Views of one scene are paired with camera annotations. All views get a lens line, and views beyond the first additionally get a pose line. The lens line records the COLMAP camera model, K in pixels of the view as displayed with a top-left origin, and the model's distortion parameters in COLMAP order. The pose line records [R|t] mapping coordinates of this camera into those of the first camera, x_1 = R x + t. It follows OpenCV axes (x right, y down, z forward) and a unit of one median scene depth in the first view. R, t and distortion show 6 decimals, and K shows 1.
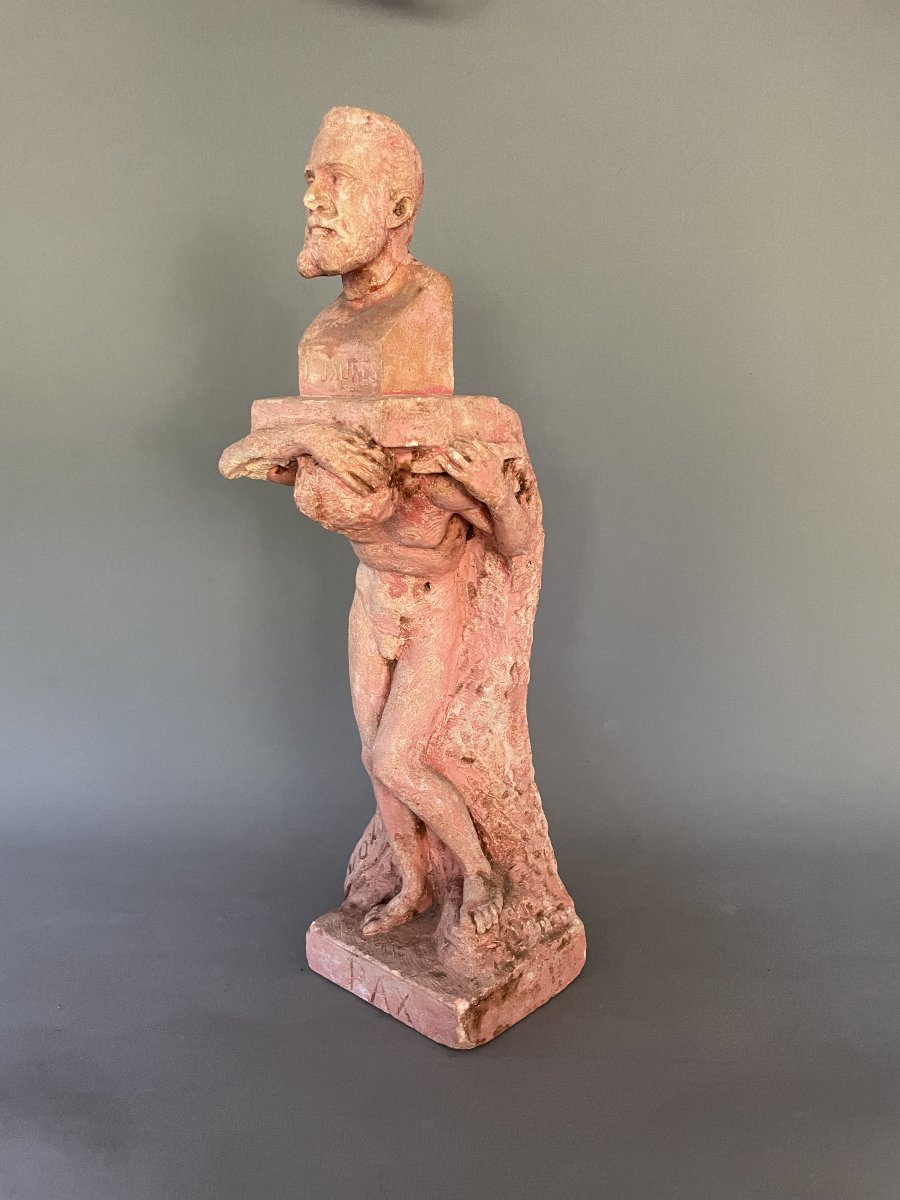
lens RADIAL K [[930.4, 0, 447.3], [0, 930.4, 586.7], [0, 0, 1]] dist [0.050990, -0.130461]
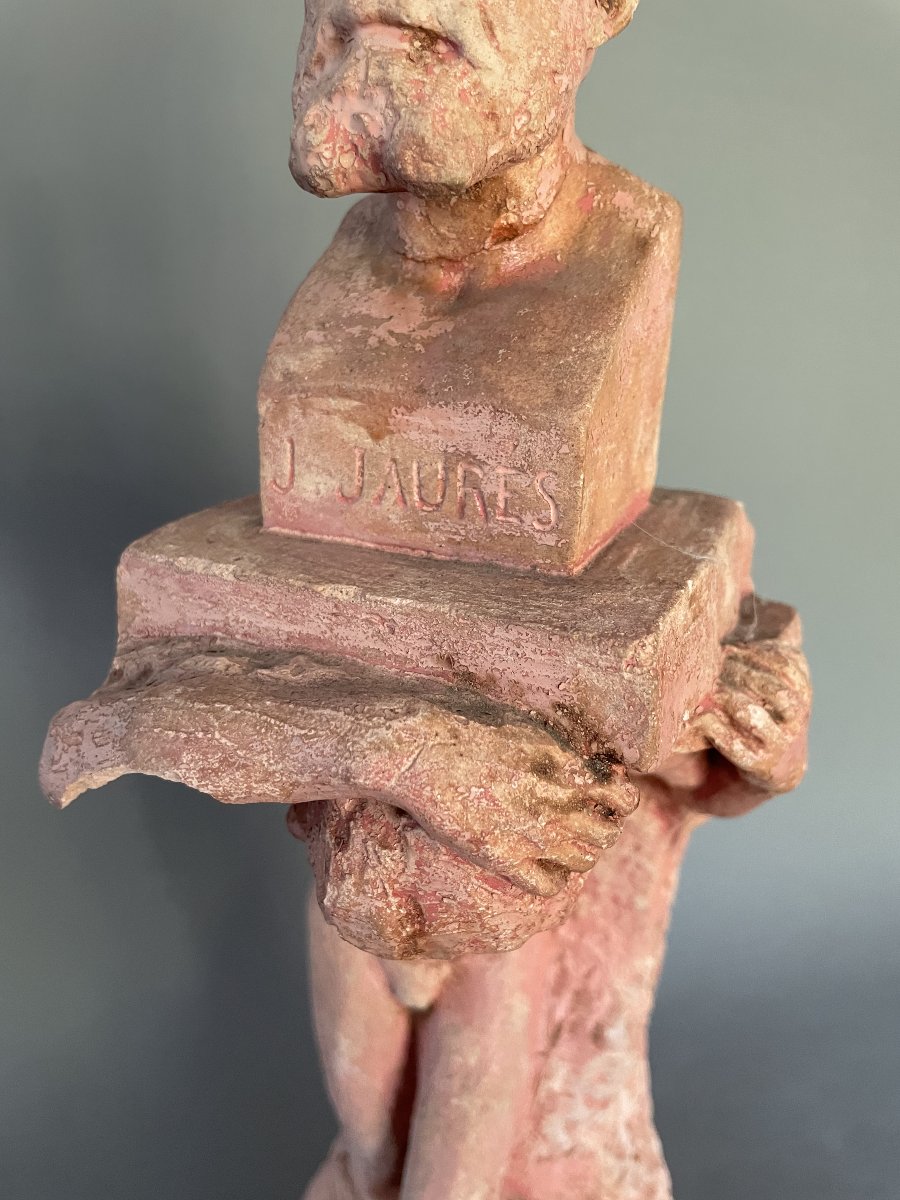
lens RADIAL K [[973.8, 0, 475.2], [0, 973.8, 574.7], [0, 0, 1]] dist [0.059634, -0.154437]
pose [[0.954532, -0.064860, 0.290966, -0.200399], [0.031763, 0.992616, 0.117069, -0.240176], [-0.296411, -0.102505, 0.949544, 0.660432]]
